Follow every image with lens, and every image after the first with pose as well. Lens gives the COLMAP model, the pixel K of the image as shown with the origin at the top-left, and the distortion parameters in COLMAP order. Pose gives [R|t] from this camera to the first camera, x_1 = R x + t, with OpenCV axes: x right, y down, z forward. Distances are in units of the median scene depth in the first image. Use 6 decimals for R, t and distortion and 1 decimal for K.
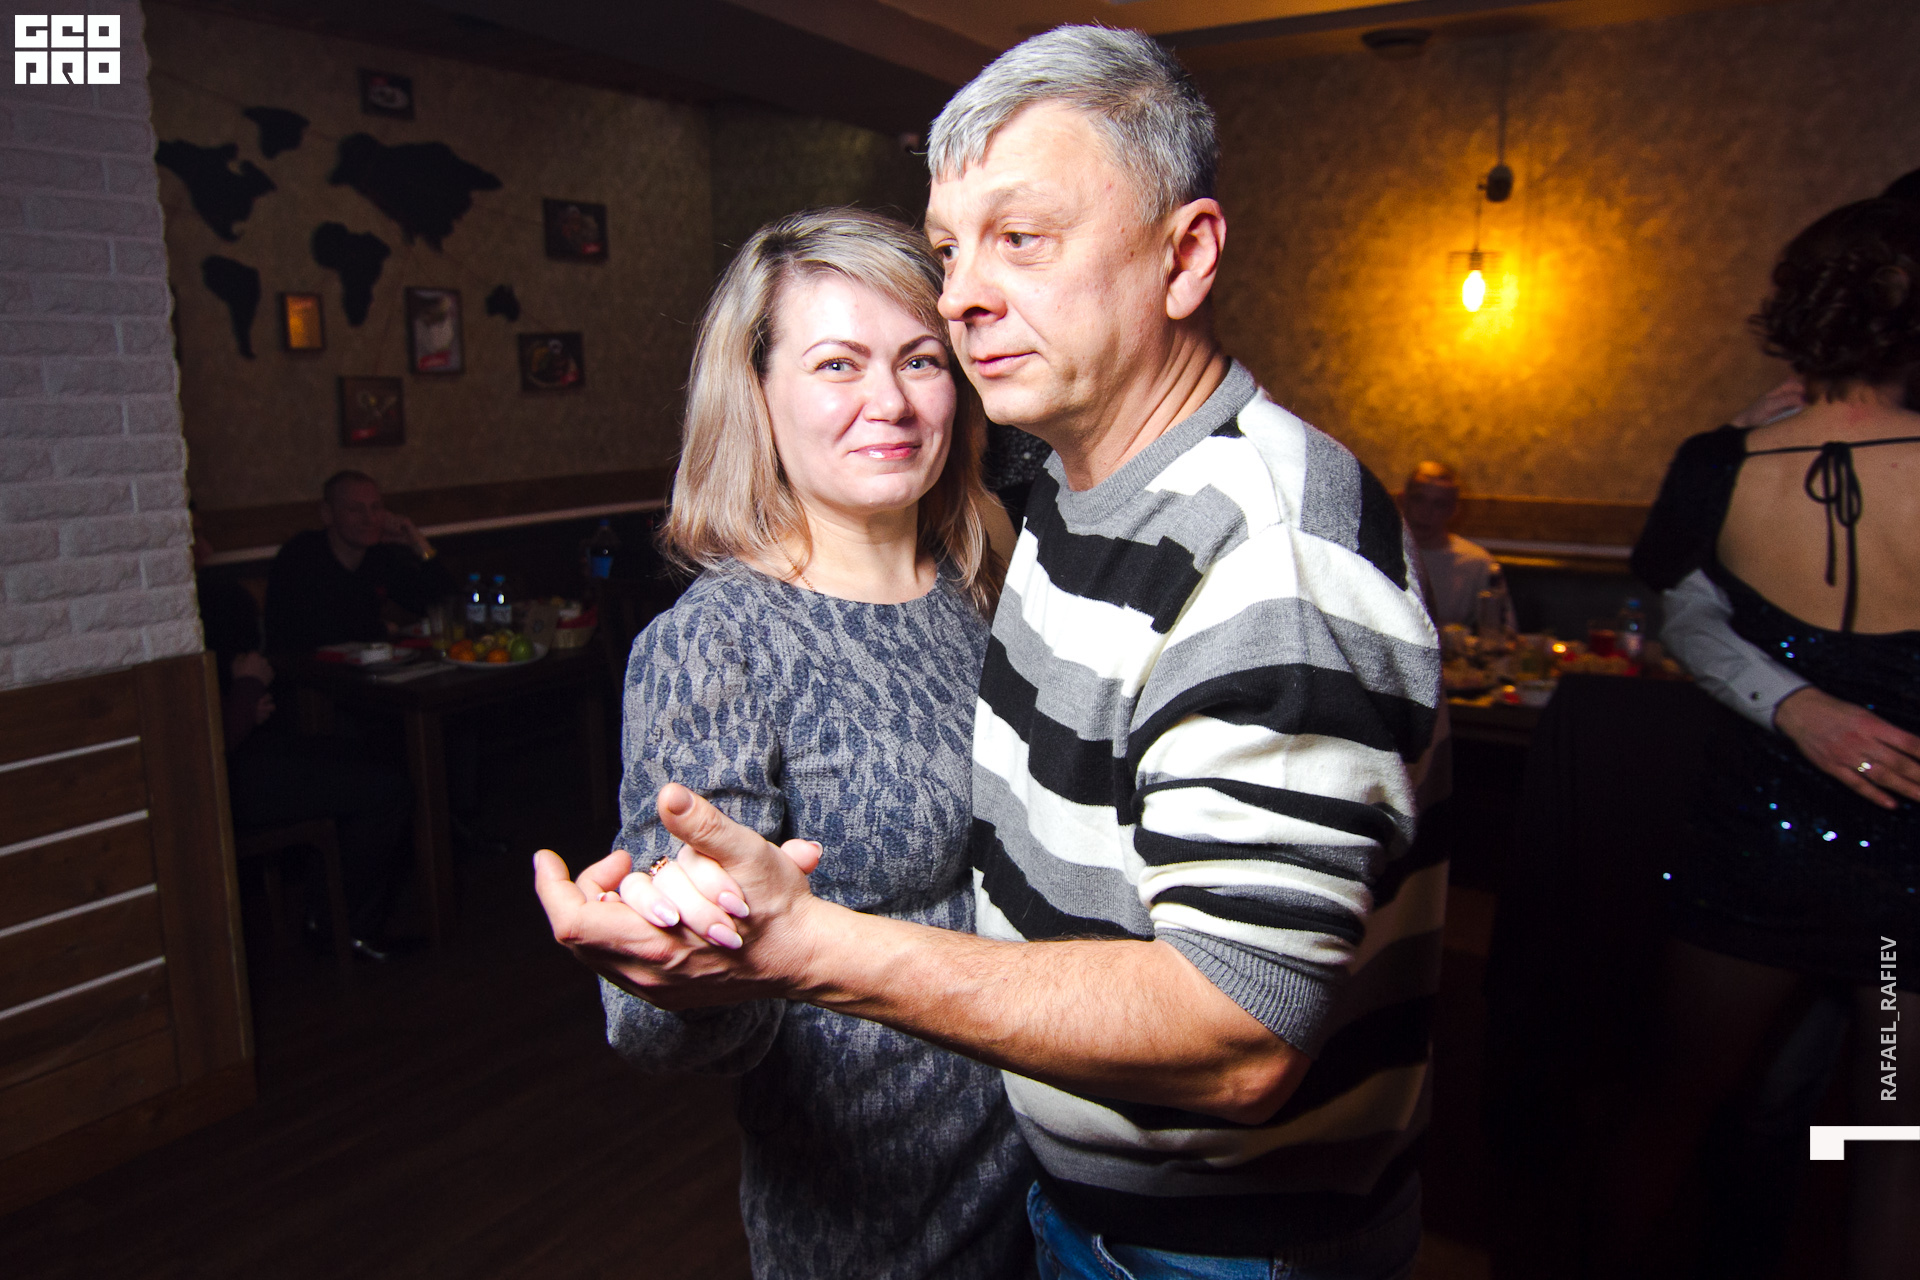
lens RADIAL K [[1455.1, 0, 960.0], [0, 1455.1, 640.0], [0, 0, 1]] dist [0.000846, -0.030889]
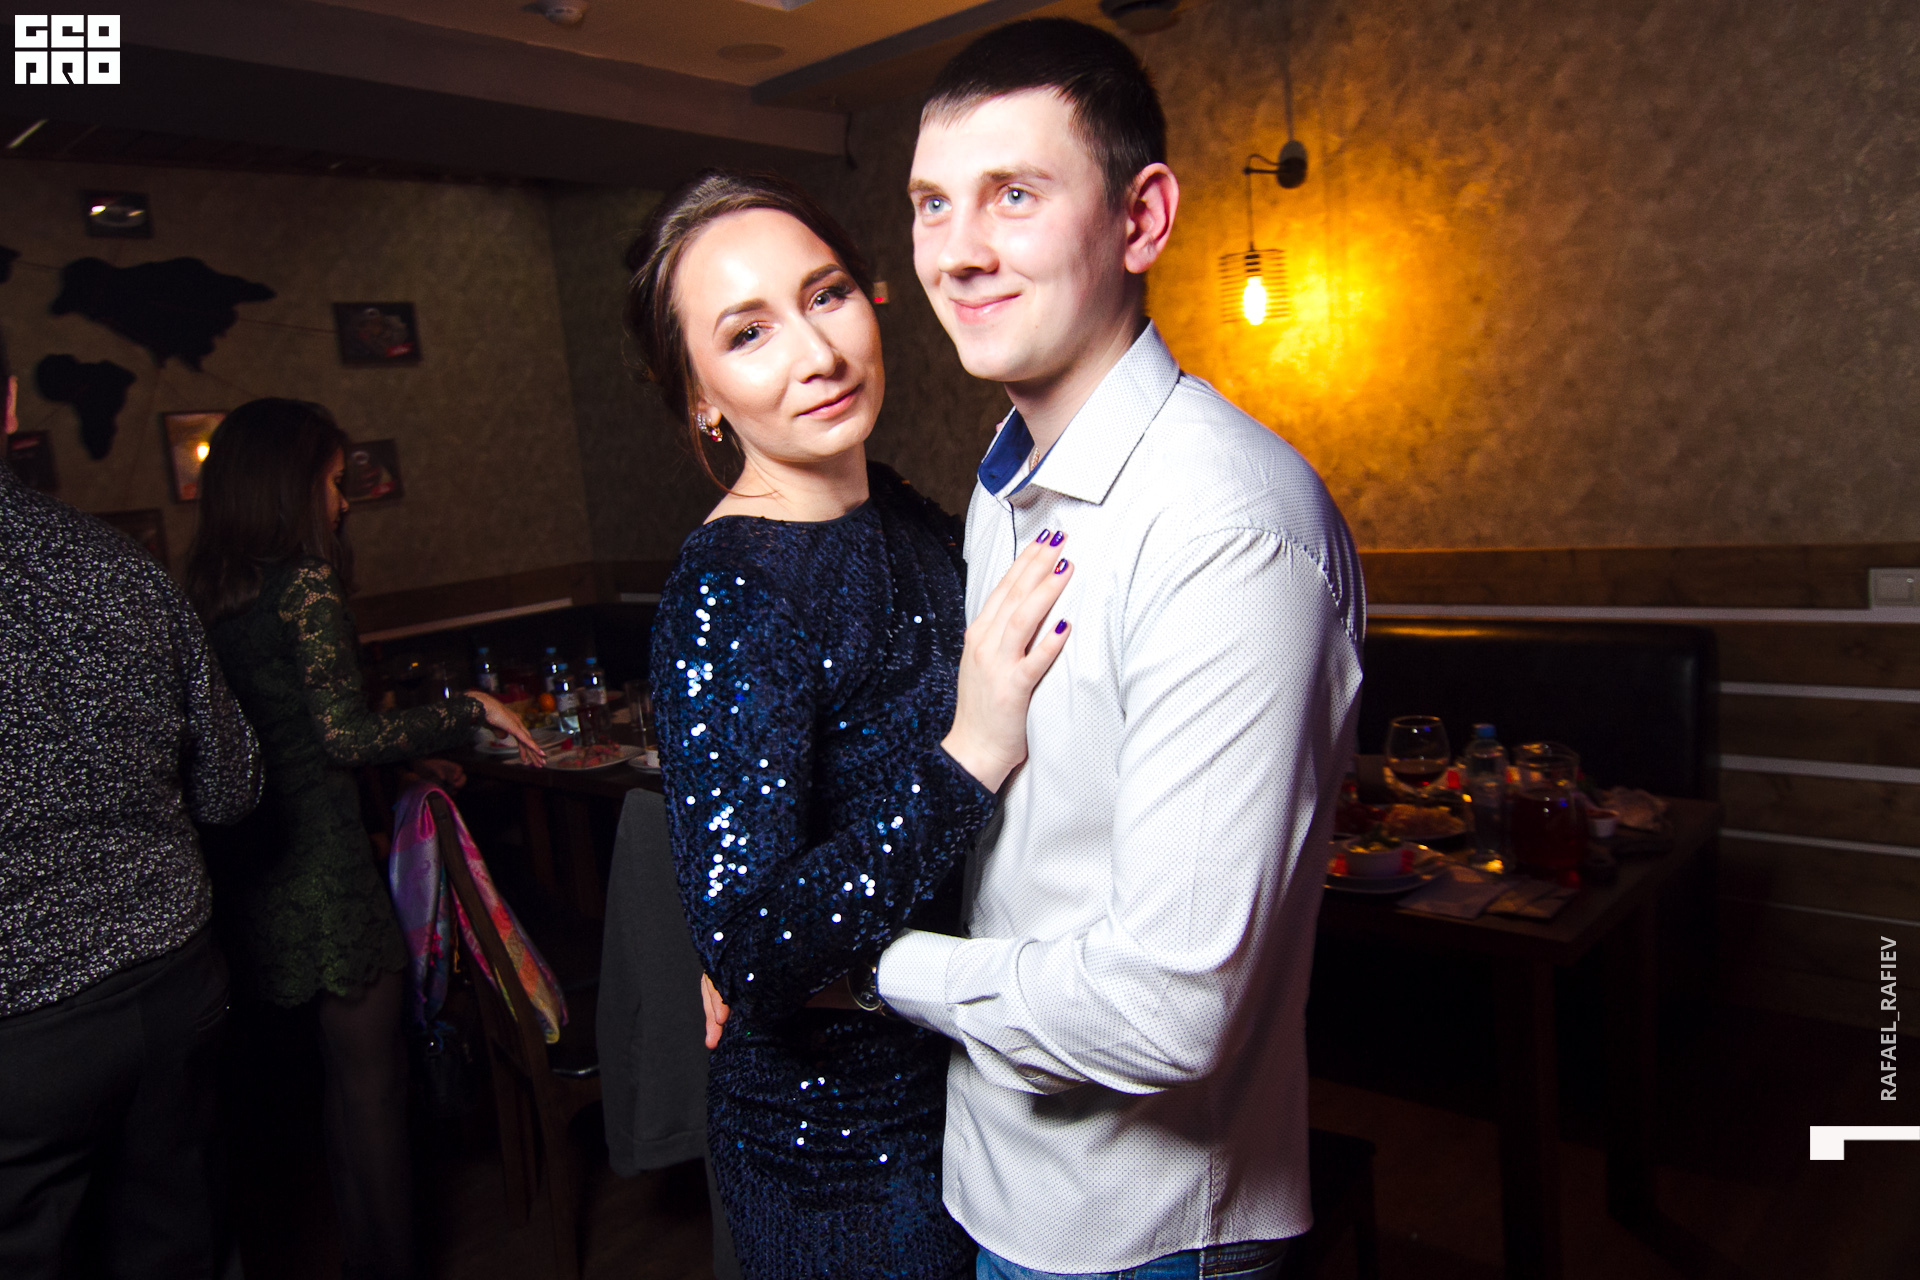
lens RADIAL K [[1455.1, 0, 960.0], [0, 1455.1, 640.0], [0, 0, 1]] dist [0.000846, -0.030889]
pose [[0.982673, -0.063733, -0.174043, 0.312486], [0.057314, 0.997486, -0.041672, -0.029207], [0.176262, 0.030974, 0.983856, 0.185743]]
